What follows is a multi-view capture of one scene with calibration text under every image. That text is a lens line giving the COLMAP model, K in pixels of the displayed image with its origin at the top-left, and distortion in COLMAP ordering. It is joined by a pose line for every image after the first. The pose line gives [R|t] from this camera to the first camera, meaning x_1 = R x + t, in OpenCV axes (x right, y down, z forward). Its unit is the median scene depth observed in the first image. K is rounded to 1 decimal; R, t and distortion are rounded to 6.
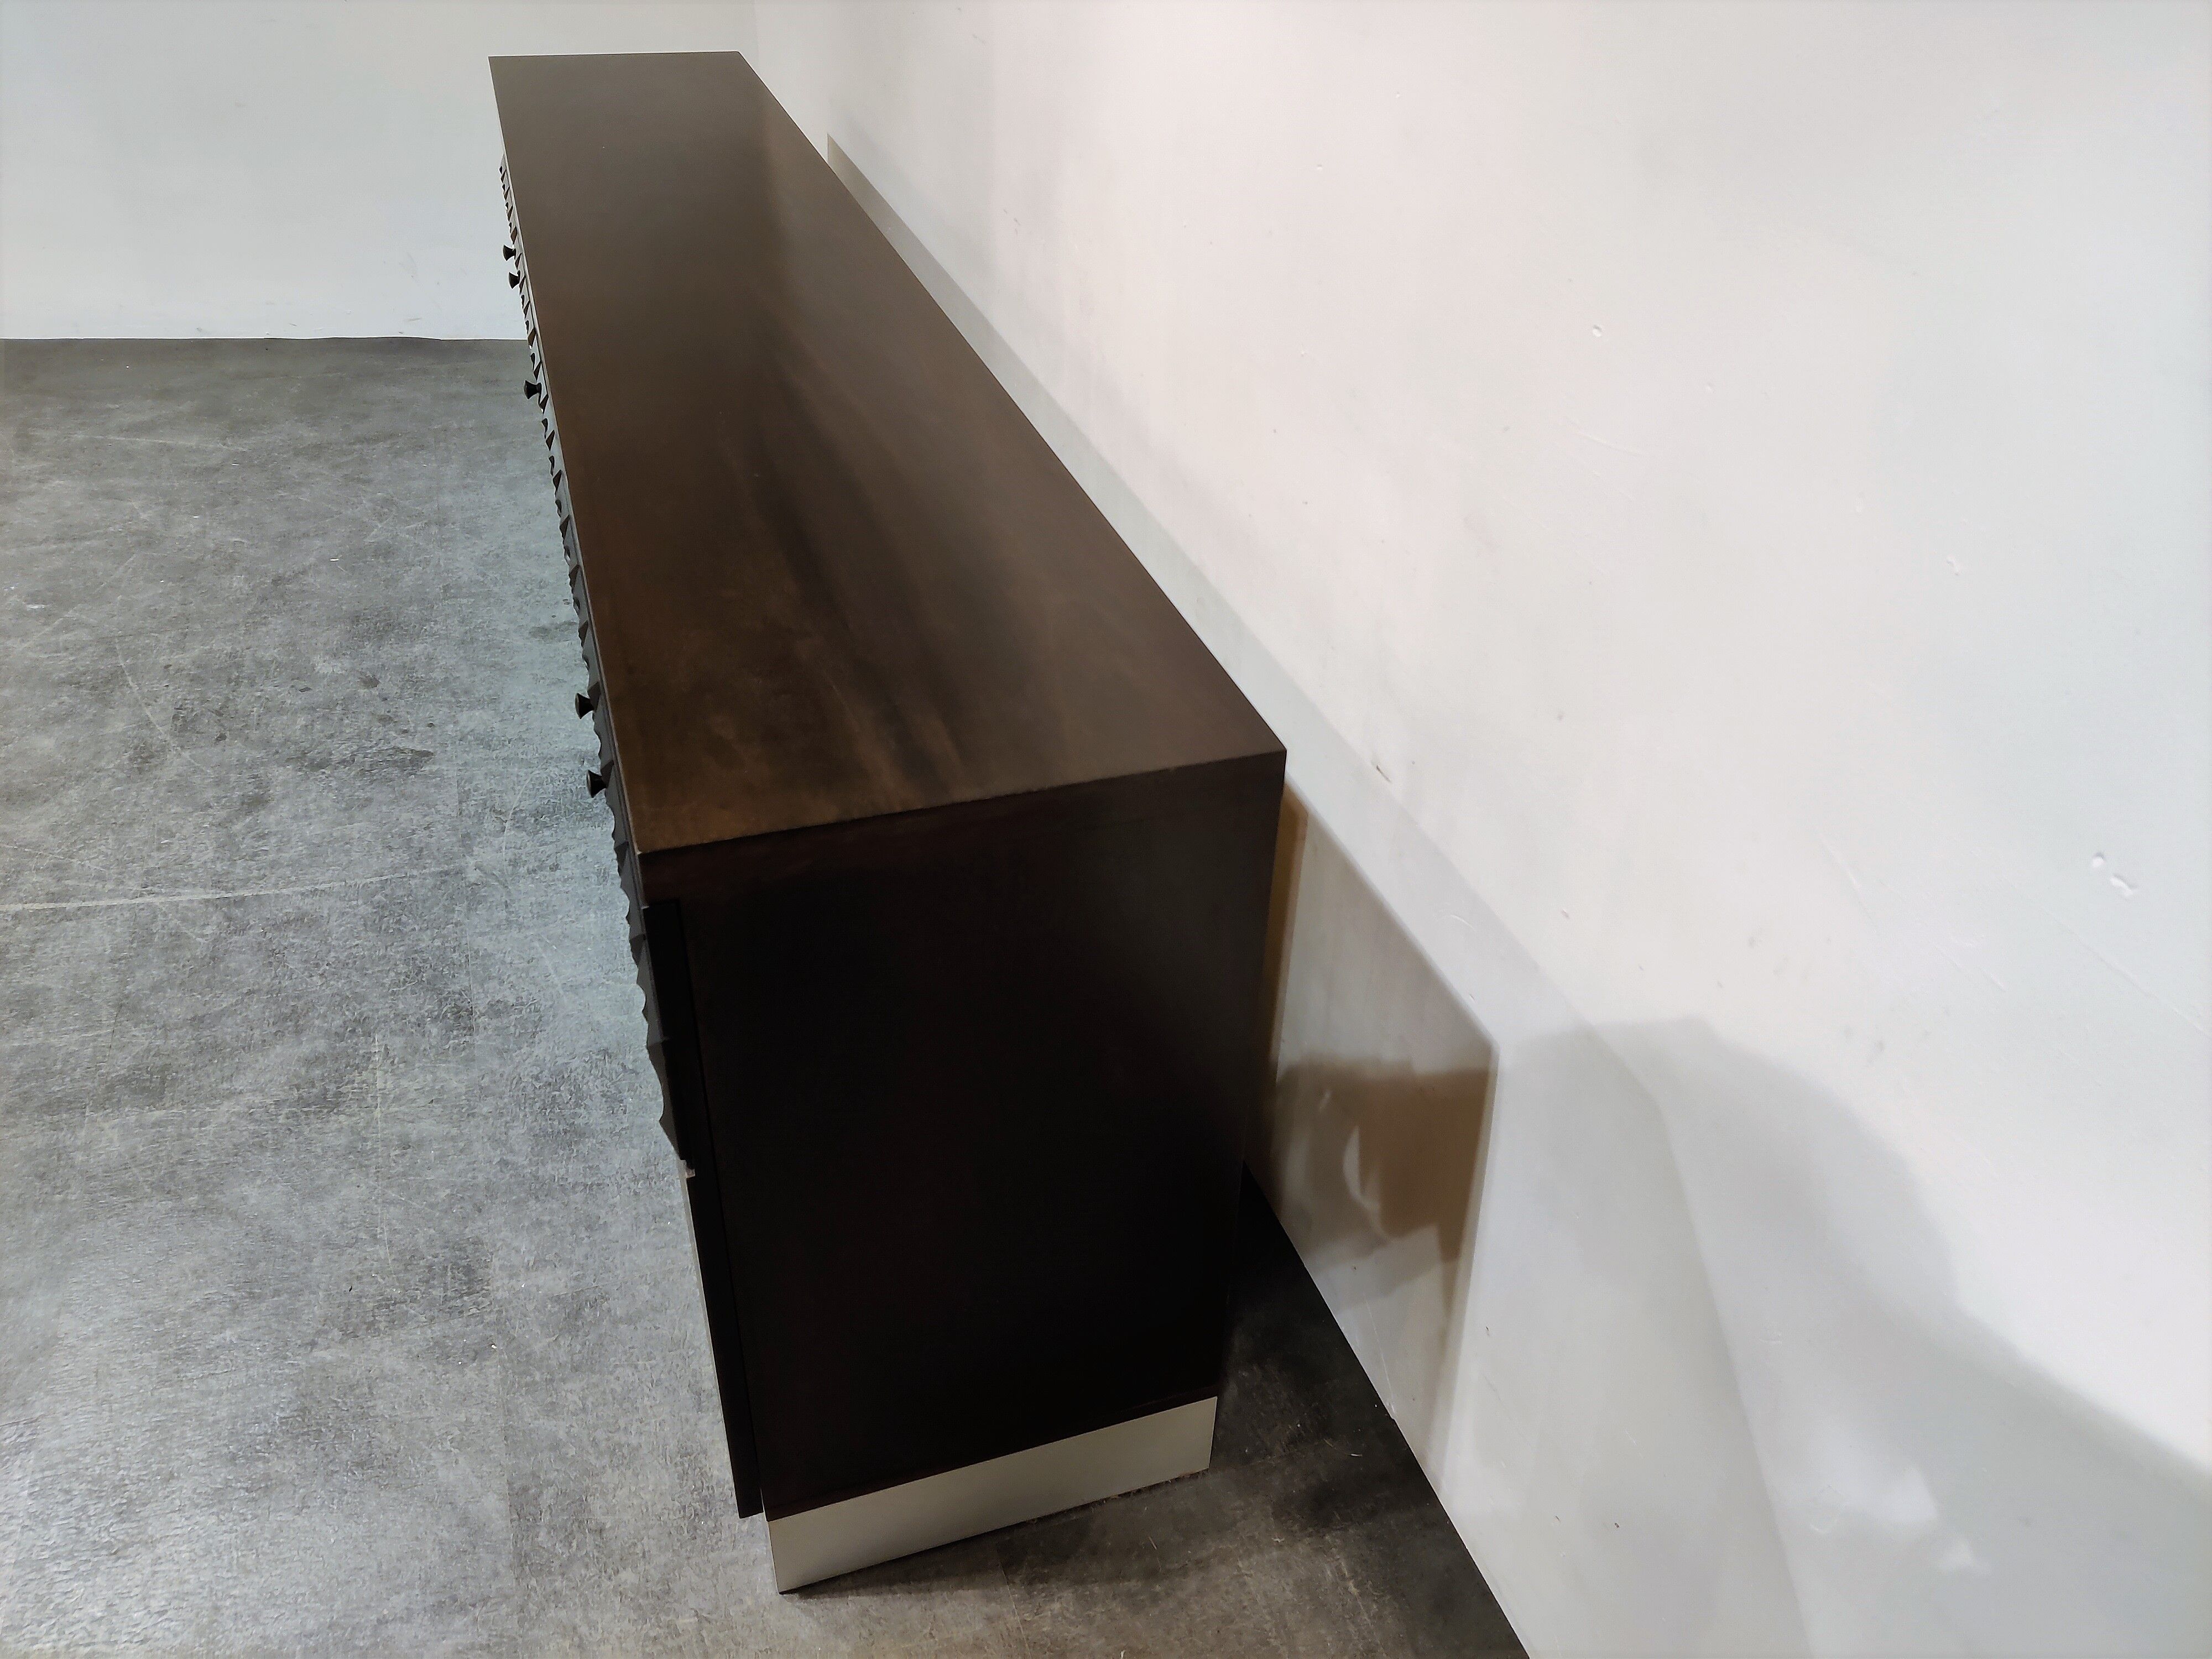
lens RADIAL K [[1699.7, 0, 1145.5], [0, 1699.7, 795.2], [0, 0, 1]] dist [-0.013048, 0.000857]
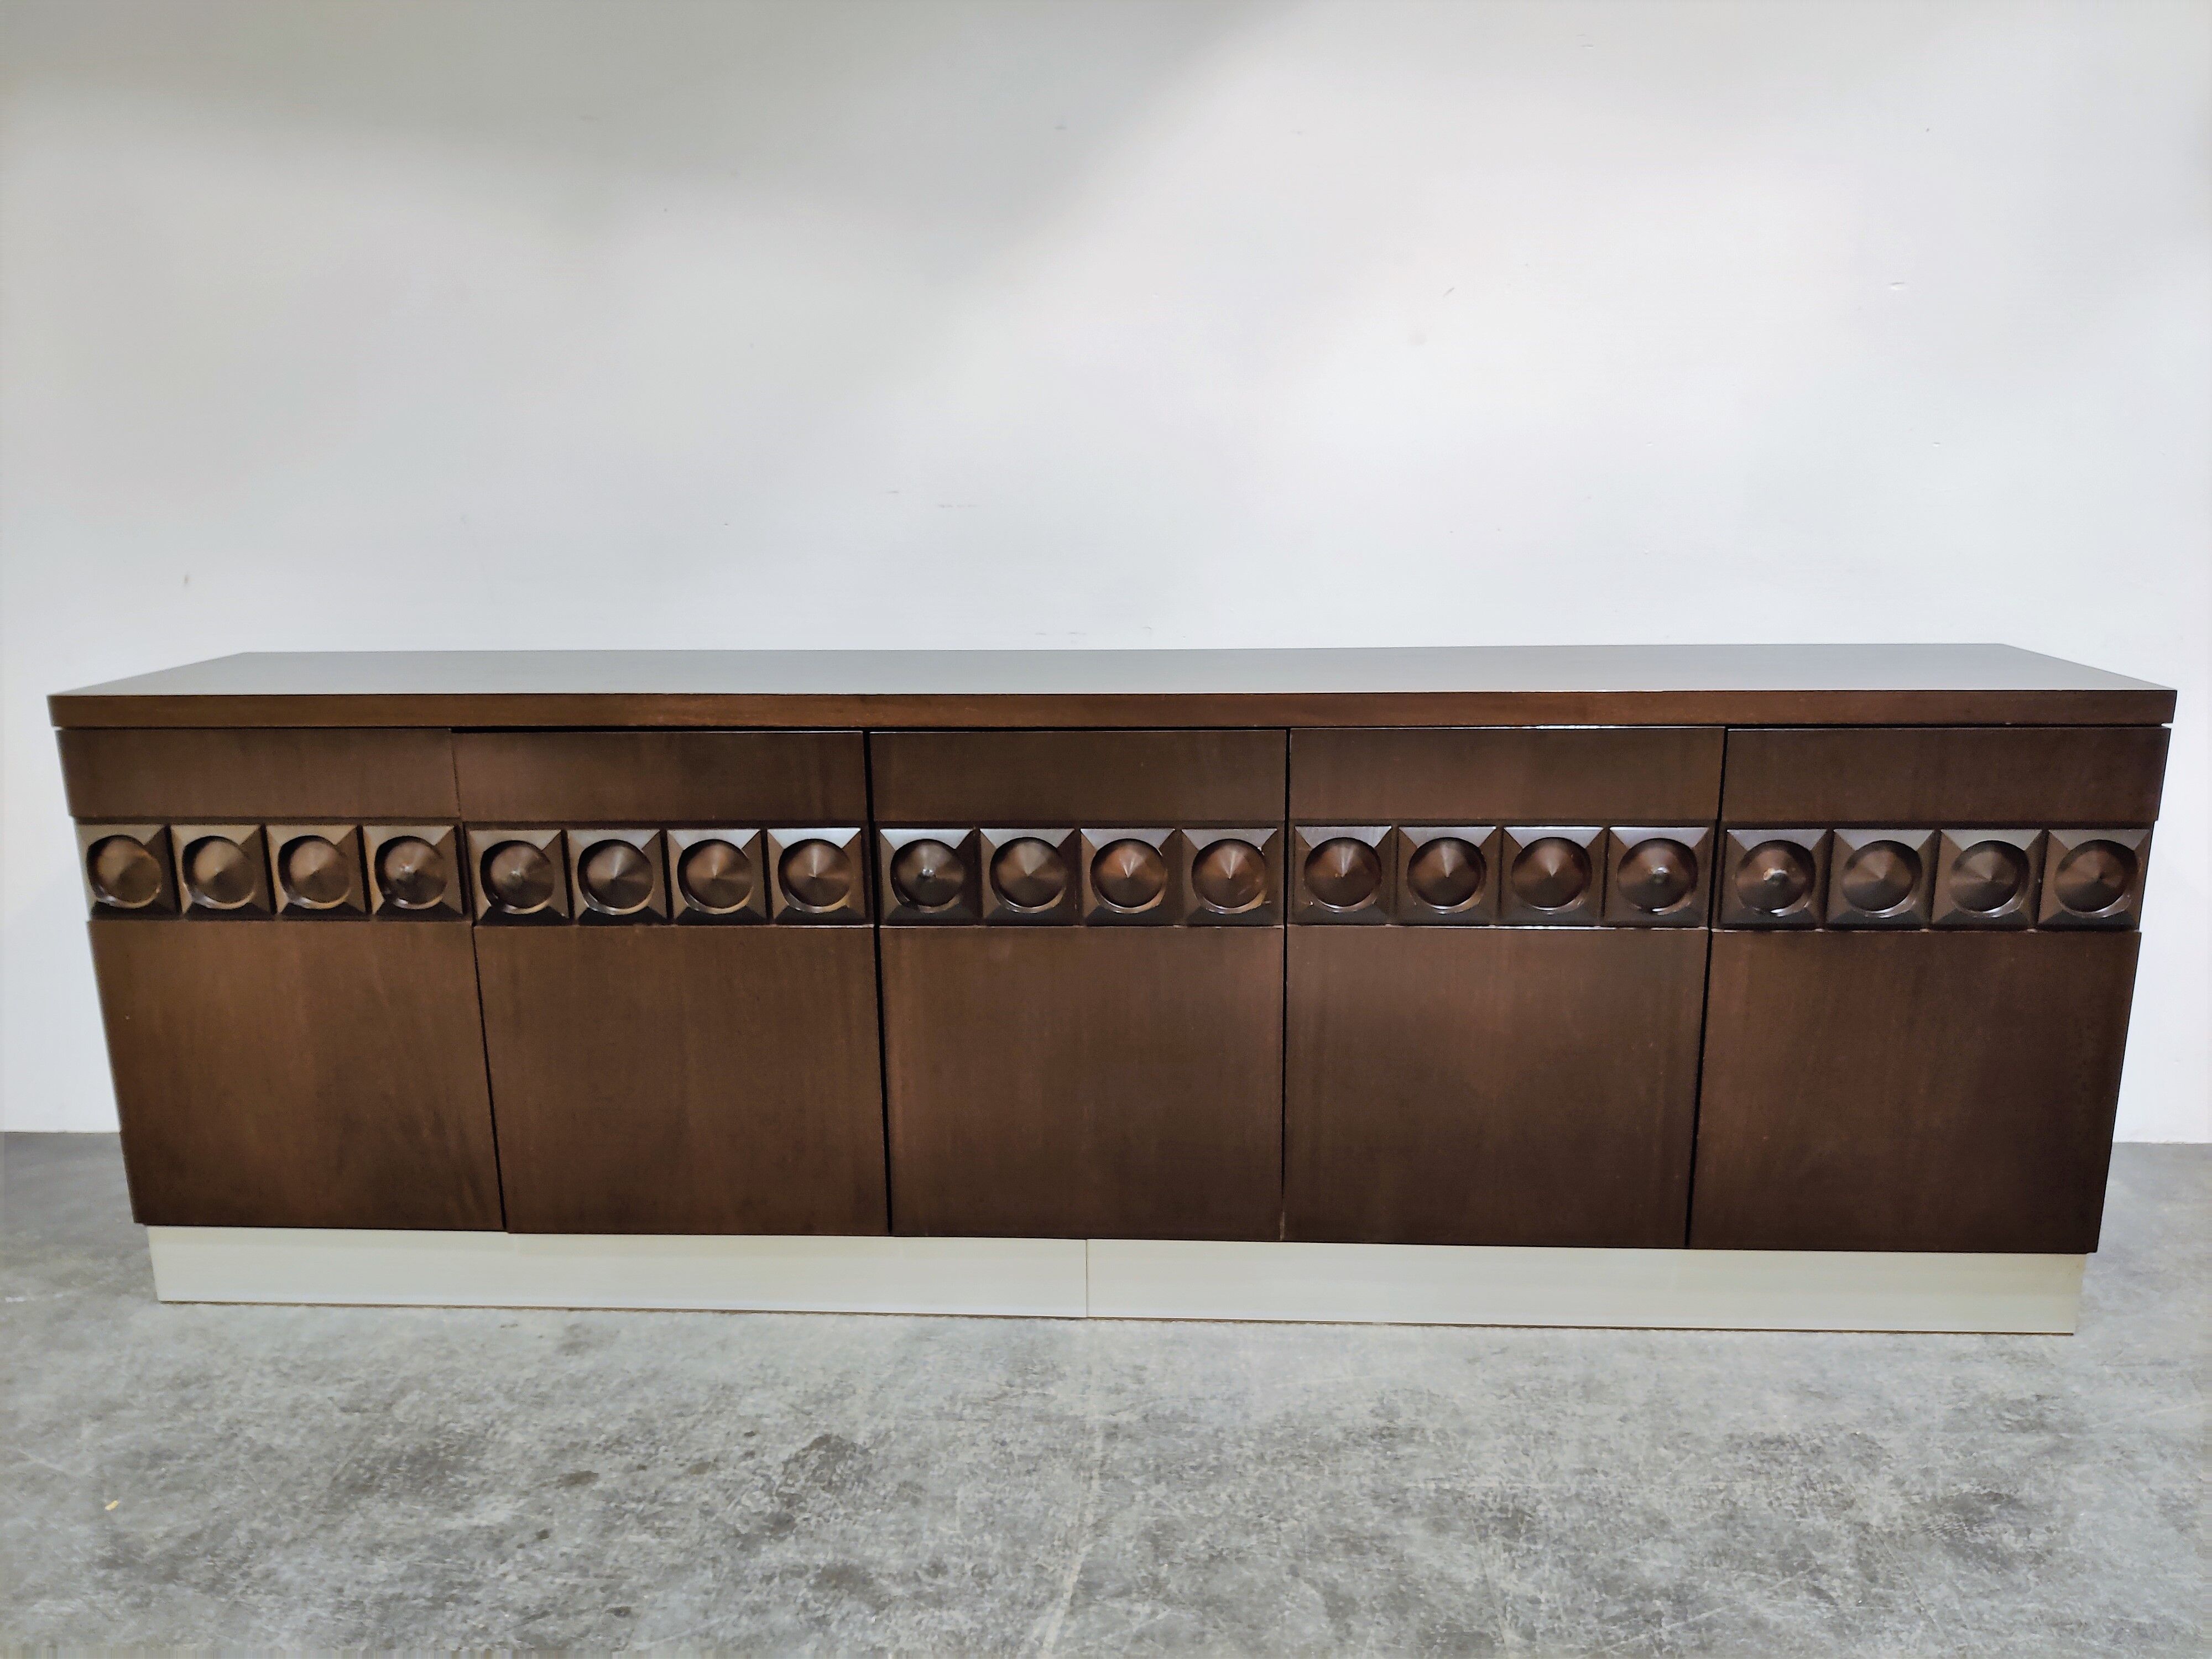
lens RADIAL K [[1699.7, 0, 1108.9], [0, 1699.7, 781.2], [0, 0, 1]] dist [-0.013048, 0.000857]
pose [[0.387710, -0.229398, 0.892780, -1.075949], [0.533237, 0.845846, -0.014232, -0.211244], [-0.751890, 0.481582, 0.450267, 0.477409]]
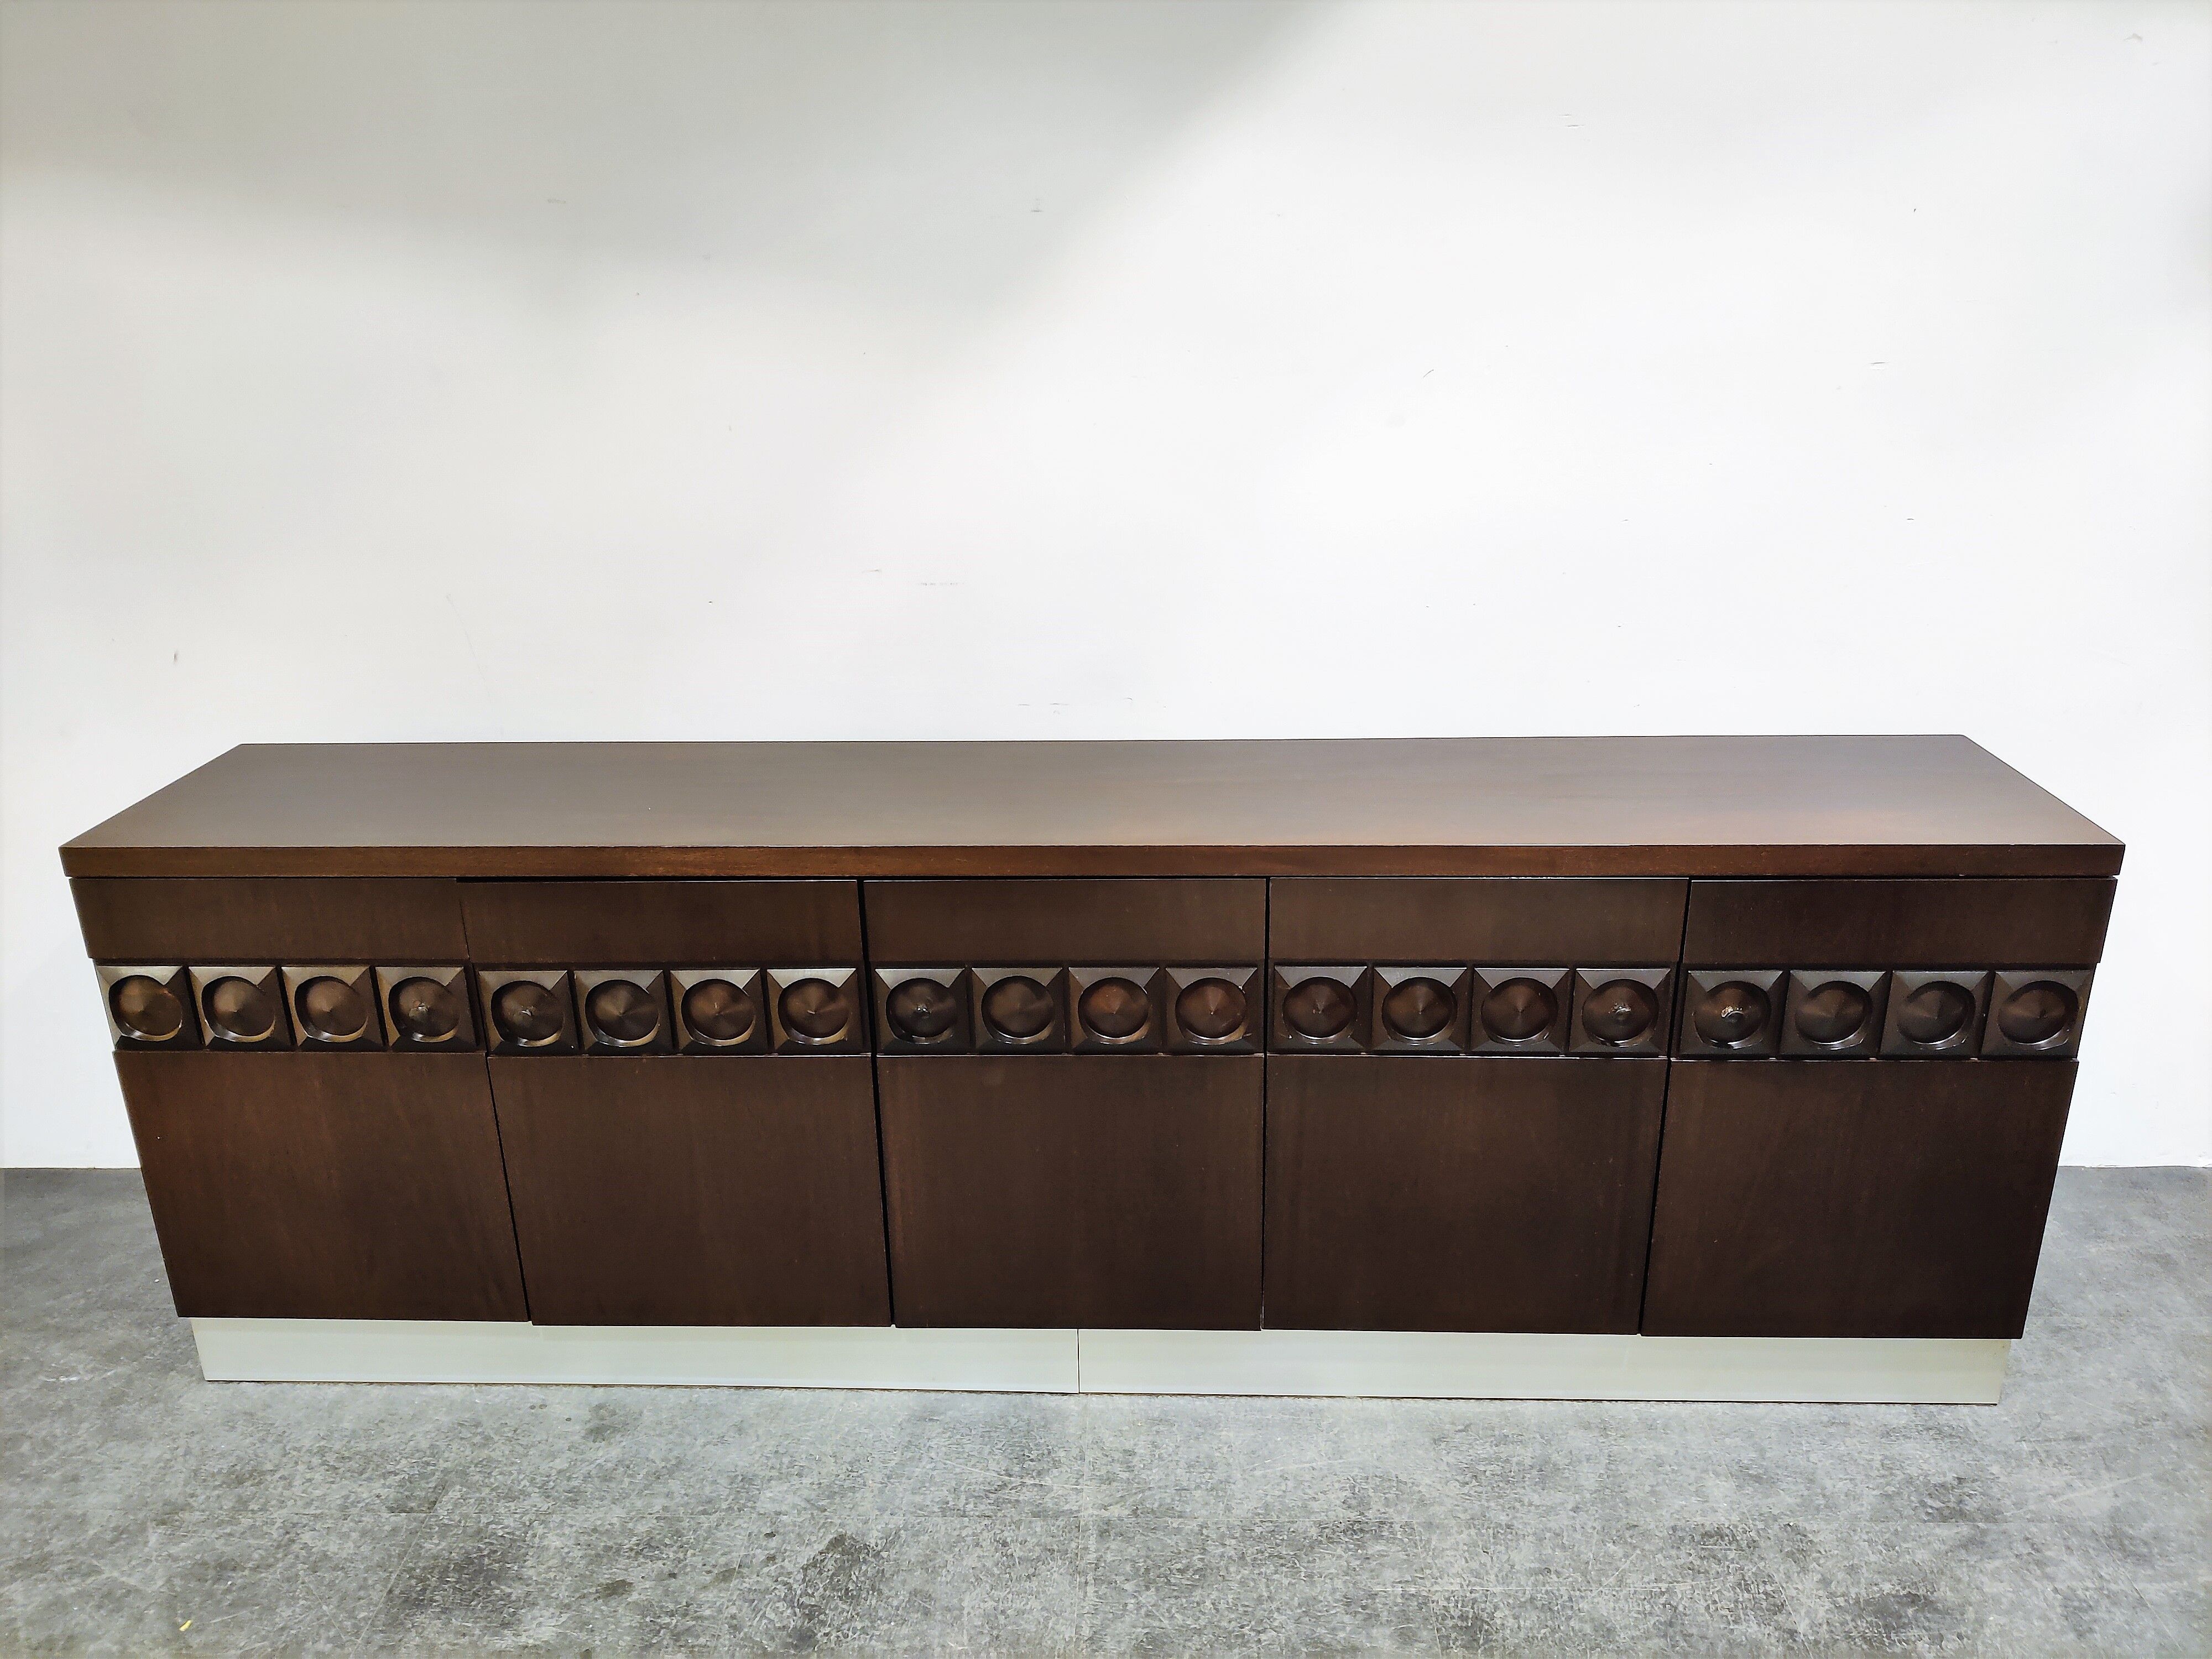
lens RADIAL K [[1699.7, 0, 1095.0], [0, 1699.7, 759.2], [0, 0, 1]] dist [-0.013048, 0.000857]
pose [[0.378577, -0.332628, 0.863735, -1.049757], [0.541831, 0.836224, 0.084548, -0.372136], [-0.750399, 0.435990, 0.496803, 0.383311]]
